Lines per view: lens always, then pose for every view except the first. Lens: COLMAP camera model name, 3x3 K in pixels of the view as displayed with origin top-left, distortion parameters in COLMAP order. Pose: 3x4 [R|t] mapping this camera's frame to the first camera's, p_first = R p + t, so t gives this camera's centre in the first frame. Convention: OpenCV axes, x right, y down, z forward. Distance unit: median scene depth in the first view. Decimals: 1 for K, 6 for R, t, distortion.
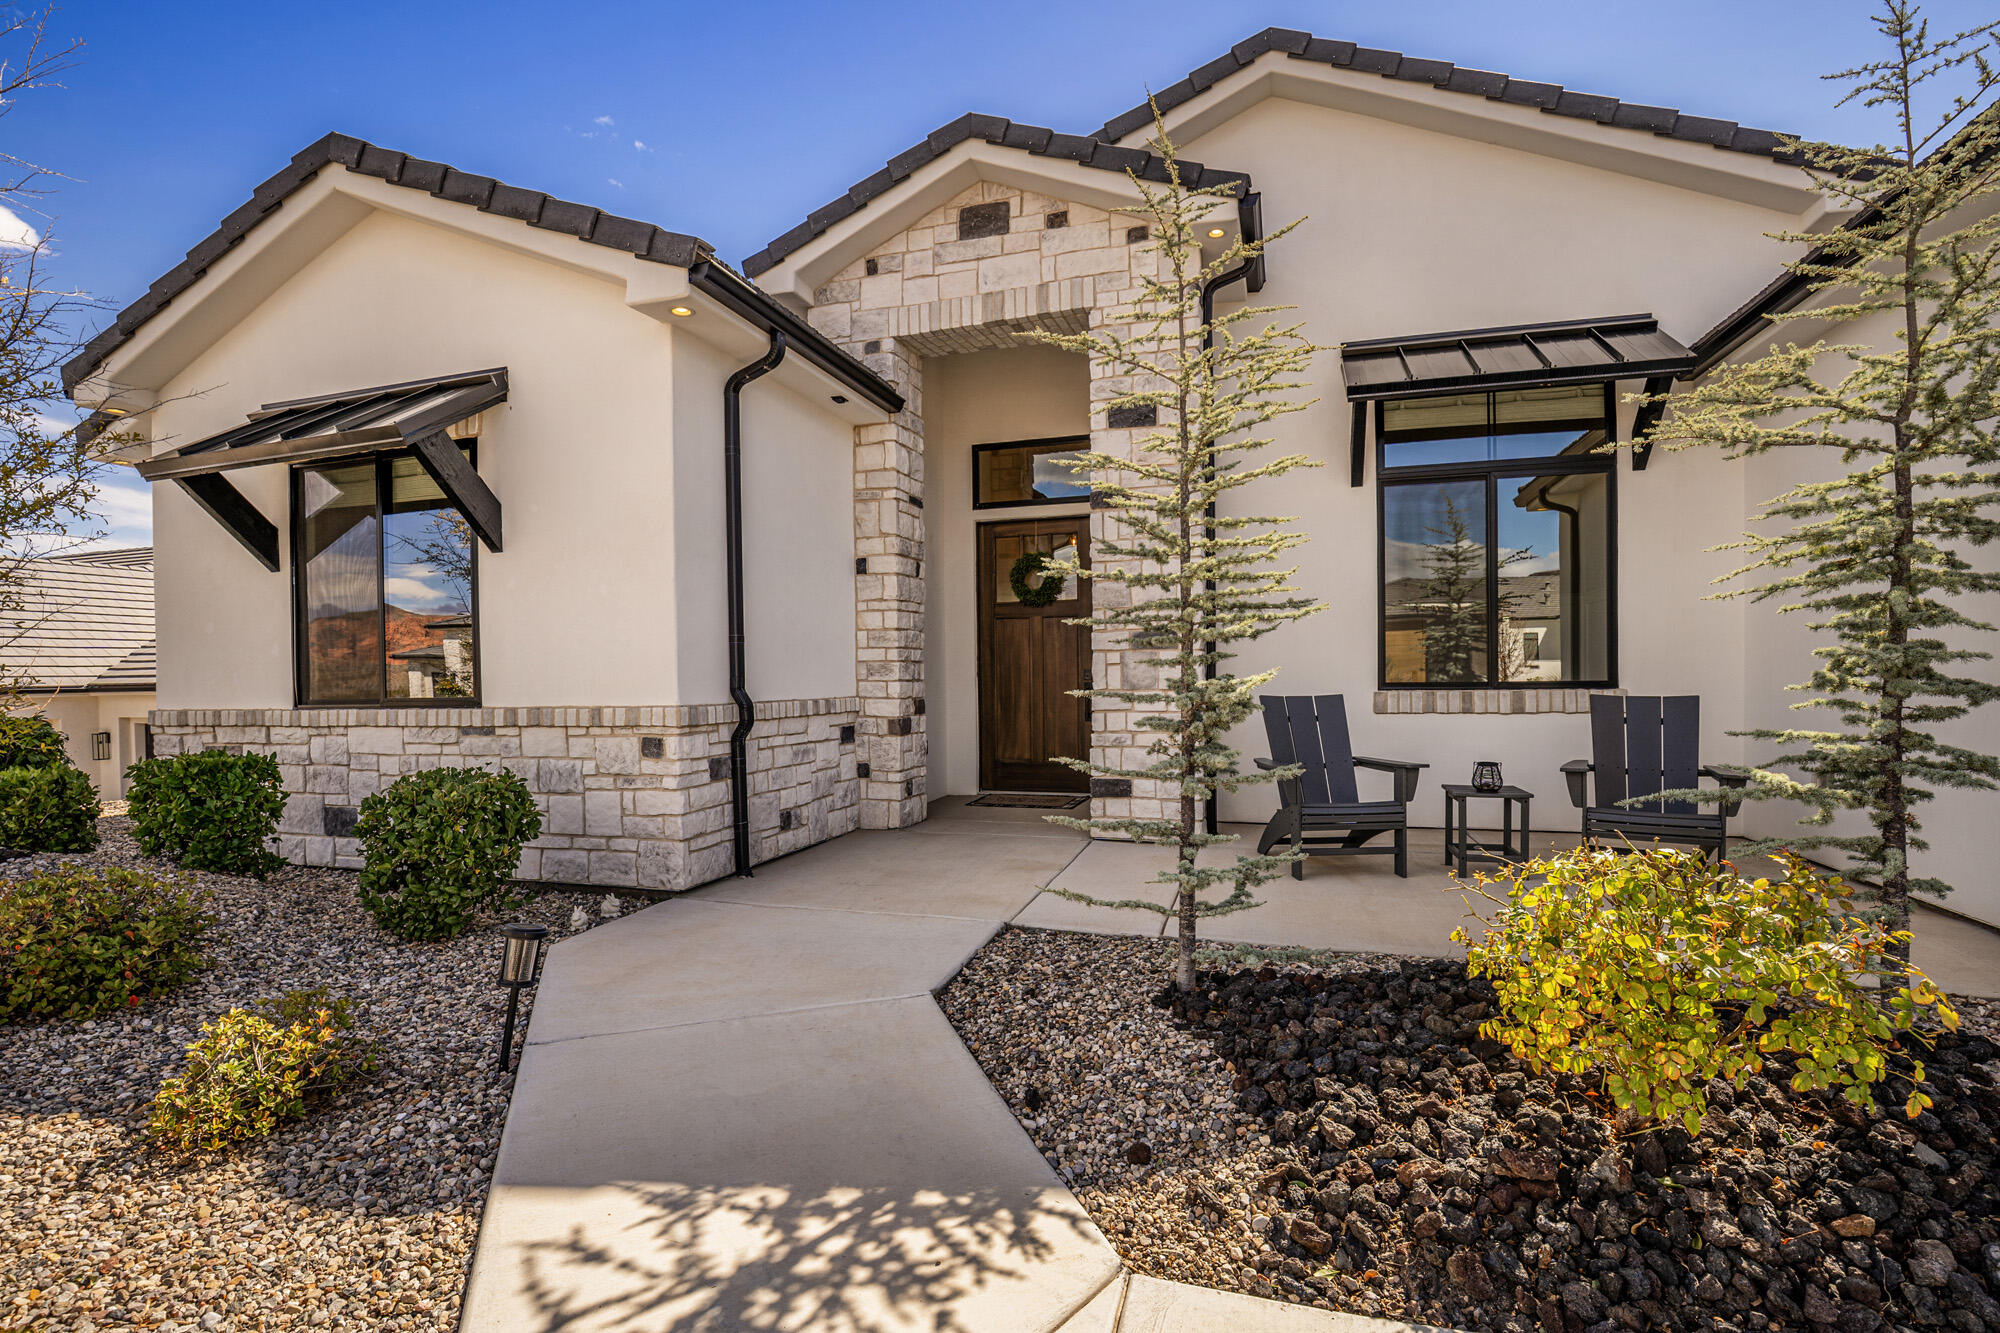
lens RADIAL K [[946.2, 0, 985.3], [0, 946.2, 666.7], [0, 0, 1]] dist [-0.000129, 0.000050]
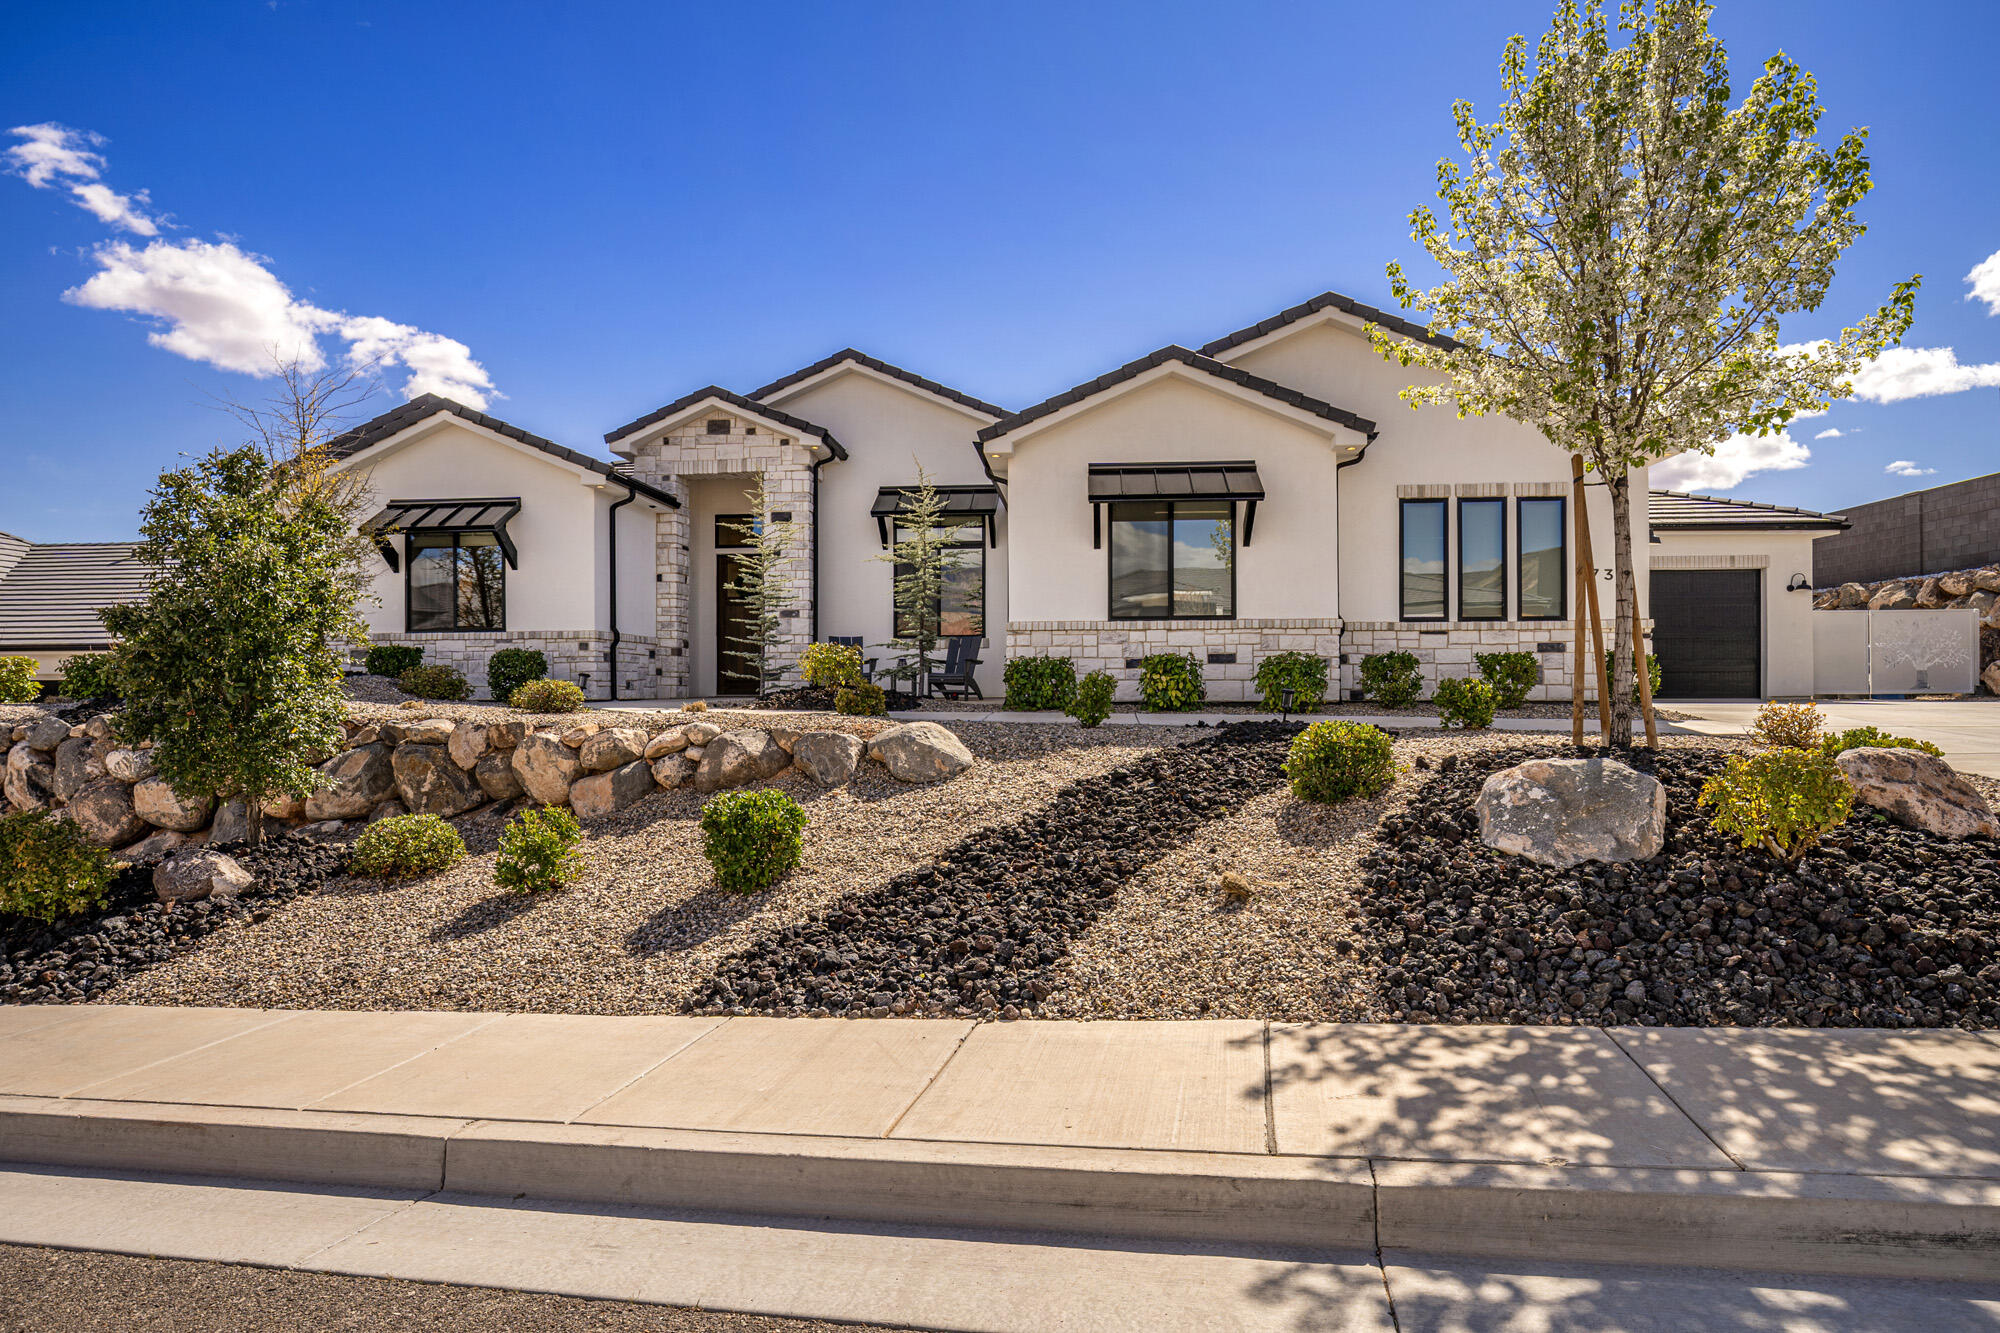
lens RADIAL K [[1152.1, 0, 998.2], [0, 1152.1, 689.8], [0, 0, 1]] dist [0.002659, 0.000293]
pose [[0.978625, 0.013143, 0.205231, 0.098511], [-0.014267, 0.999890, 0.004002, 0.140151], [-0.205156, -0.006844, 0.978705, -1.899671]]
